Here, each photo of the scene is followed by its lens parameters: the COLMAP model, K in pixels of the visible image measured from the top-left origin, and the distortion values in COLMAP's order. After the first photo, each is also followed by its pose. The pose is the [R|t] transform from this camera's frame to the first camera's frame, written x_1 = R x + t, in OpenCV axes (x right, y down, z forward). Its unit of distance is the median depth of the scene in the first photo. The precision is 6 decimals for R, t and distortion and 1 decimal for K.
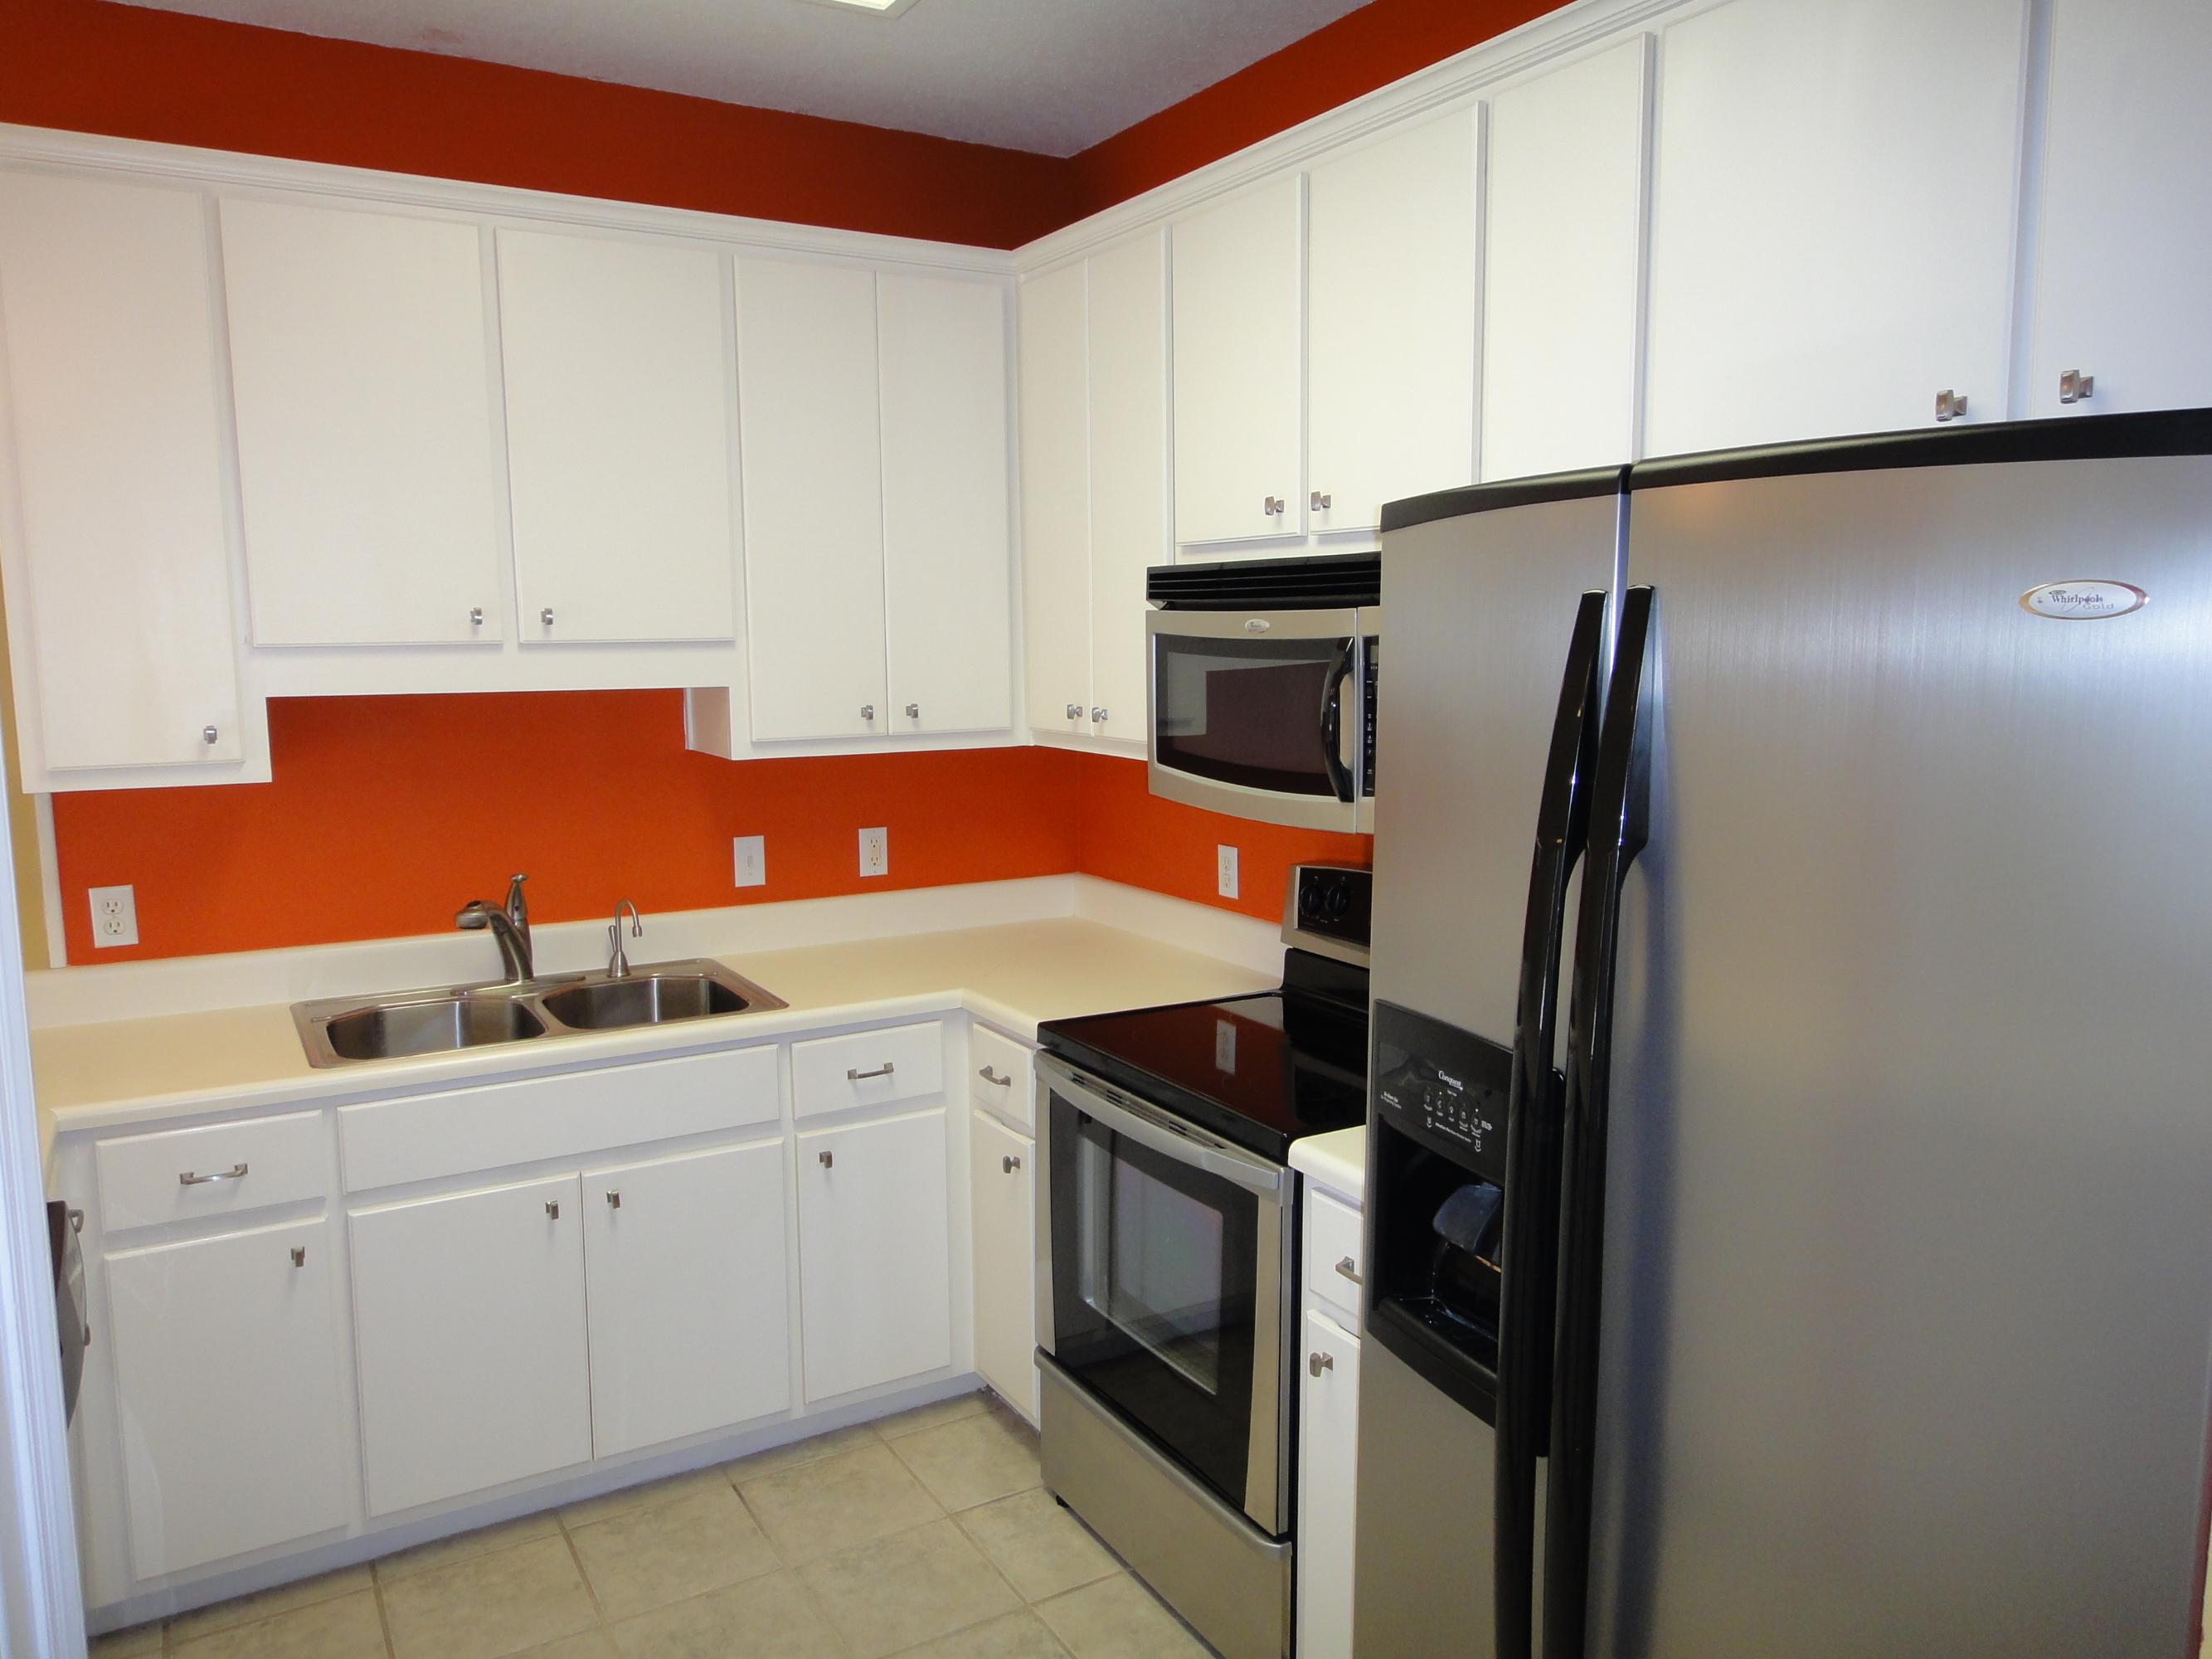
lens RADIAL K [[1561.6, 0, 1102.7], [0, 1561.6, 817.1], [0, 0, 1]] dist [-0.005908, -0.006319]
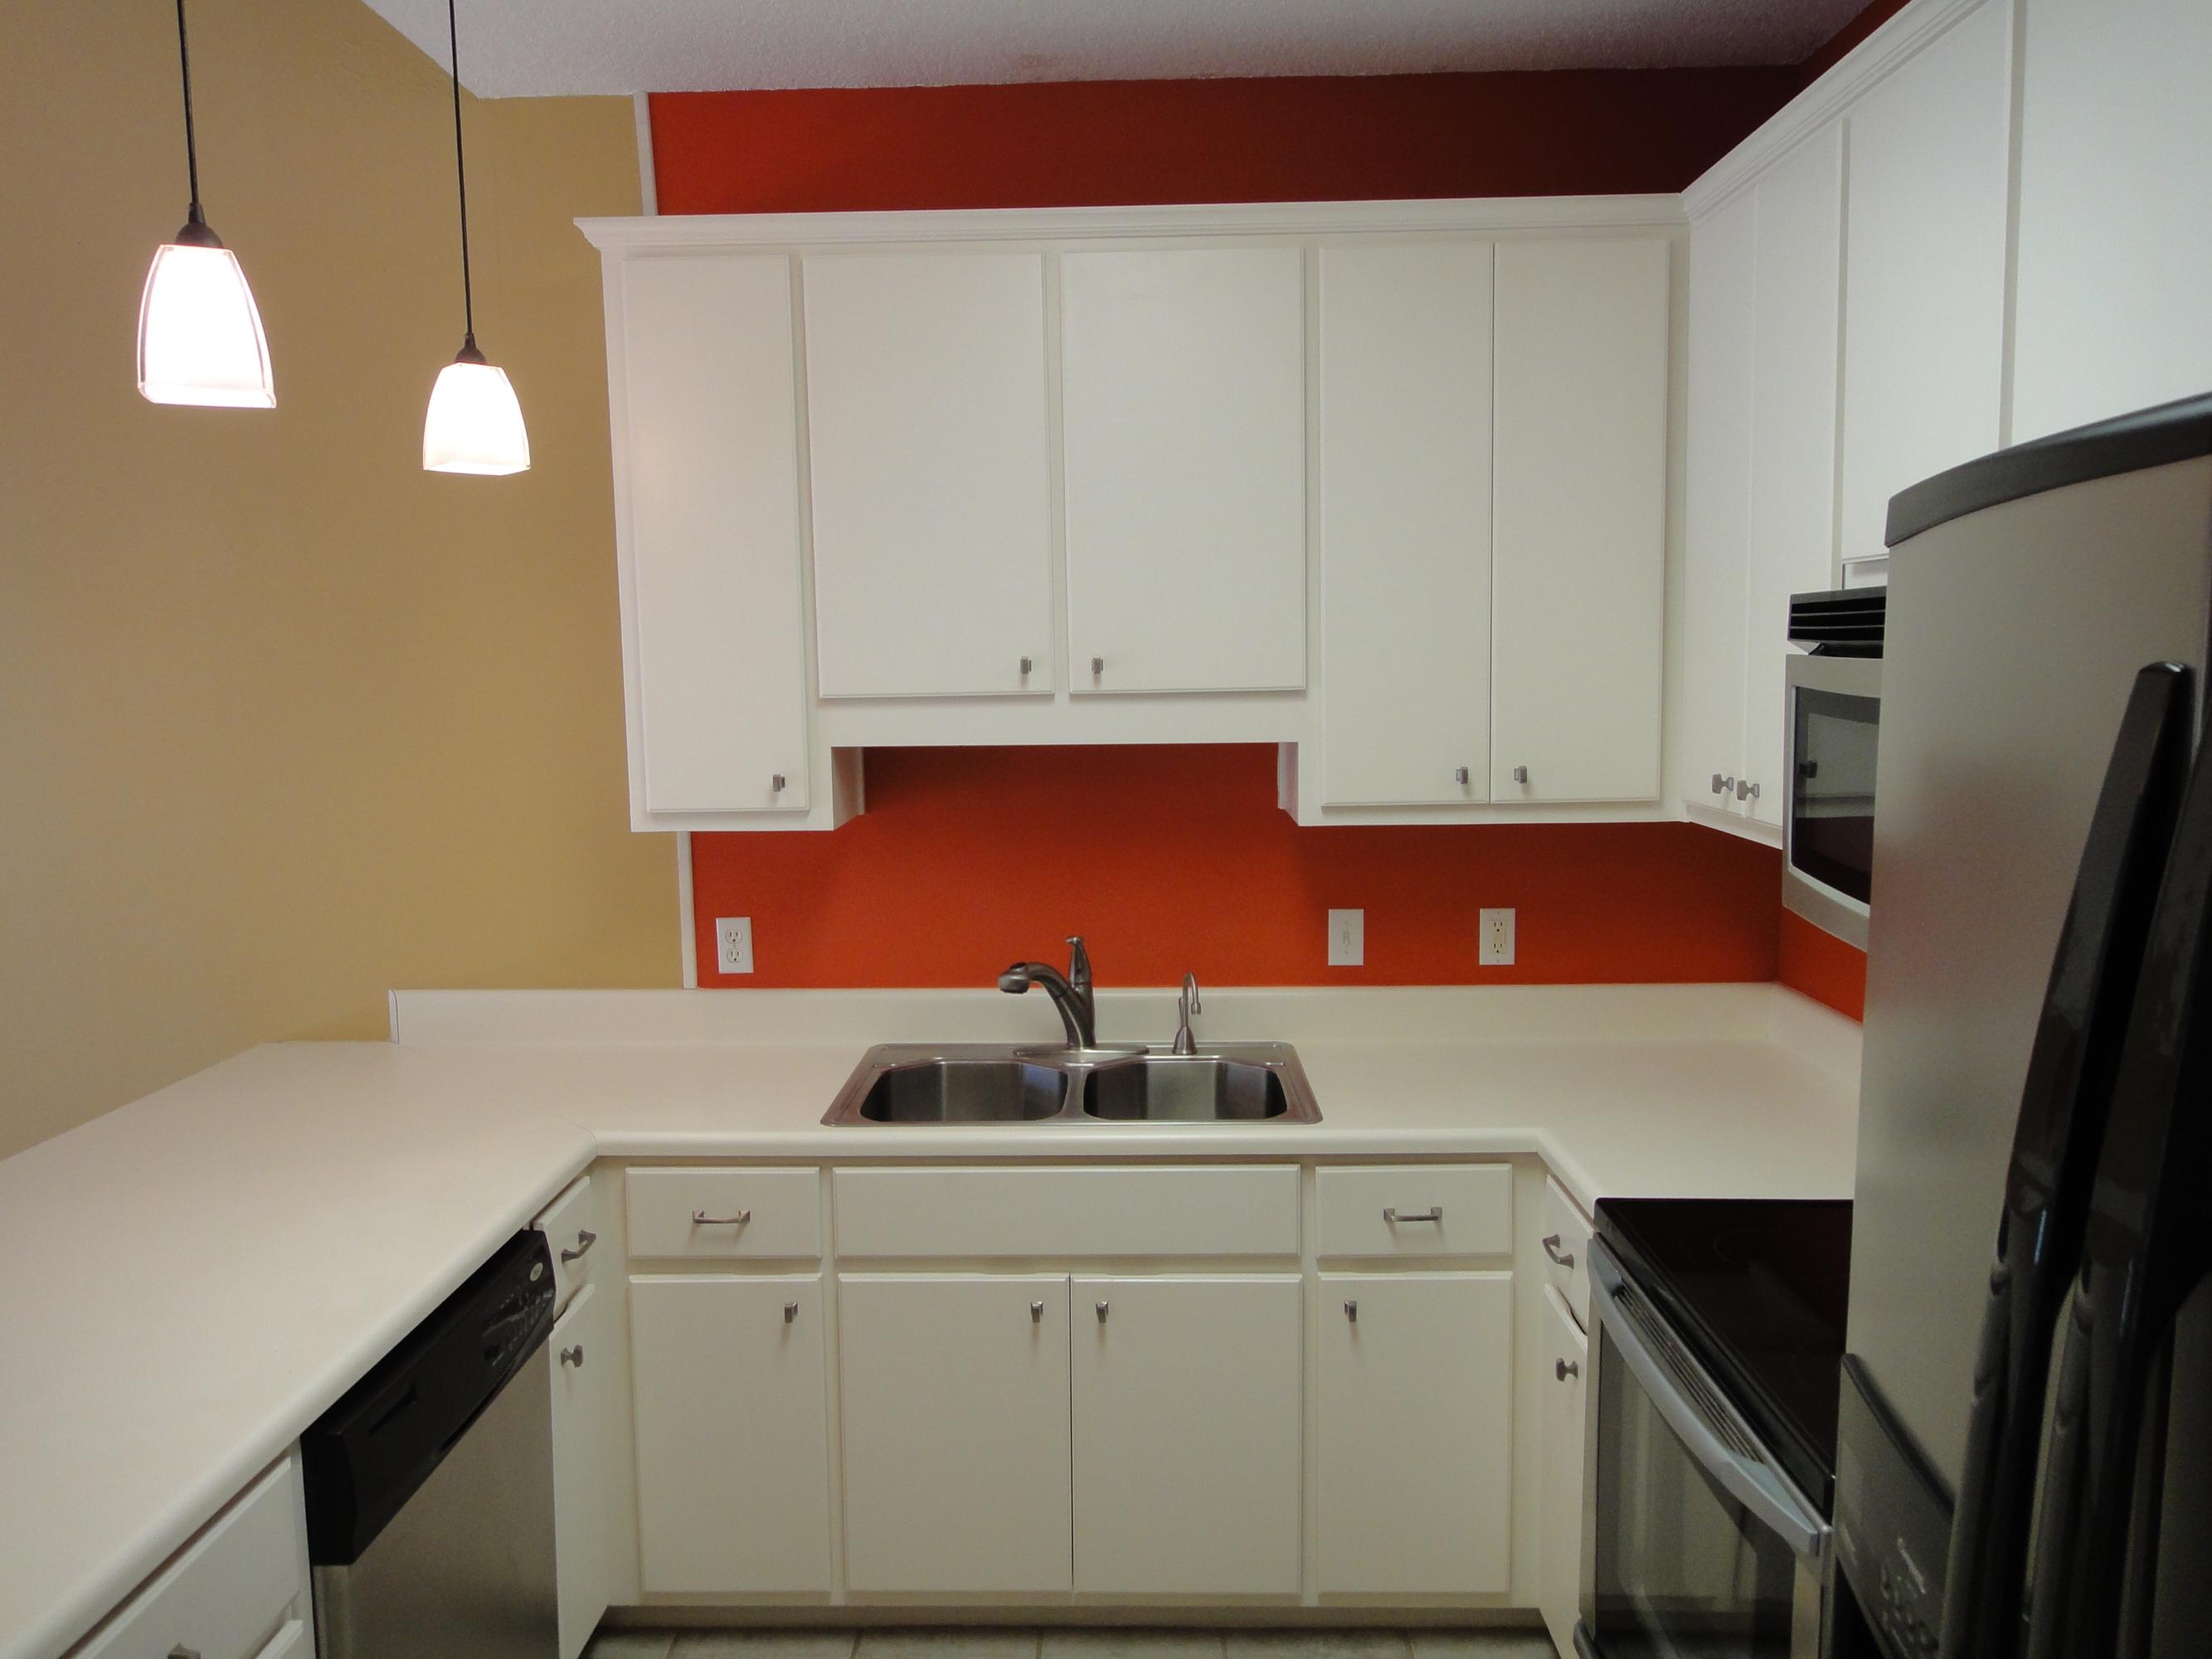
lens RADIAL K [[1561.6, 0, 1102.7], [0, 1561.6, 817.1], [0, 0, 1]] dist [-0.005908, -0.006319]
pose [[0.848786, 0.047524, -0.526597, 0.139687], [-0.054306, 0.998521, 0.002583, -0.040699], [0.525941, 0.026405, 0.850111, 0.214046]]
